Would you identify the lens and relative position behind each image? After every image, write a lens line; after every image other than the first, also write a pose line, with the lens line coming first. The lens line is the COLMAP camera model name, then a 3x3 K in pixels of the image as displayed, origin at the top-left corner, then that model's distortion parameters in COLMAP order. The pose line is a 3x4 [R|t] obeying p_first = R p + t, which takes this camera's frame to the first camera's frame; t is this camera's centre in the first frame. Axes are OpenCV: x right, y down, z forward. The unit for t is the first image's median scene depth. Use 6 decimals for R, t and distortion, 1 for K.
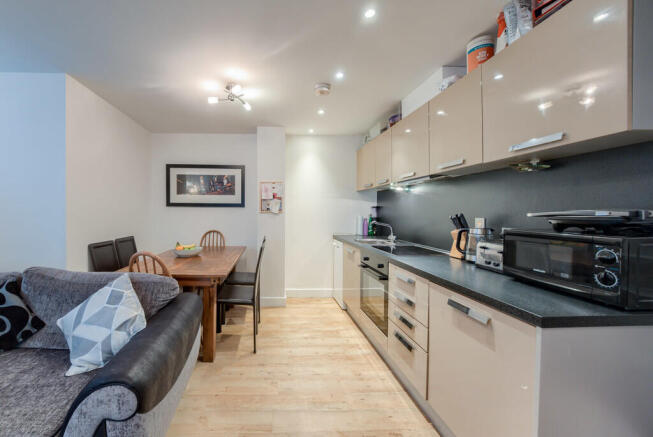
lens RADIAL K [[246.1, 0, 326.5], [0, 246.1, 218.5], [0, 0, 1]] dist [-0.011035, 0.000014]
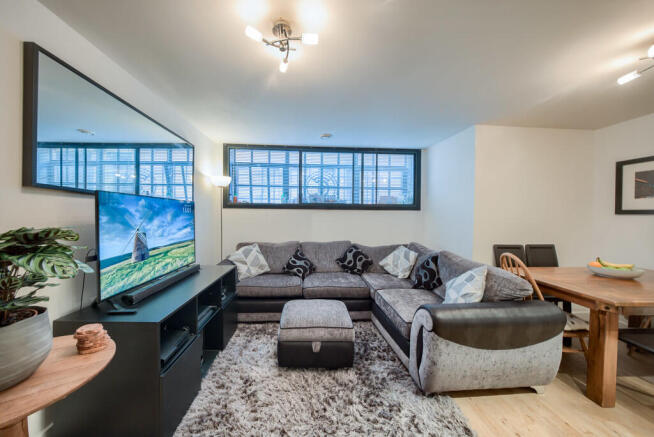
lens RADIAL K [[246.5, 0, 327.0], [0, 246.5, 218.5], [0, 0, 1]] dist [-0.011035, 0.000014]
pose [[0.058770, 0.004662, -0.998261, 0.418481], [-0.039186, 0.999229, 0.002360, -0.002237], [0.997502, 0.038979, 0.058907, 0.034786]]
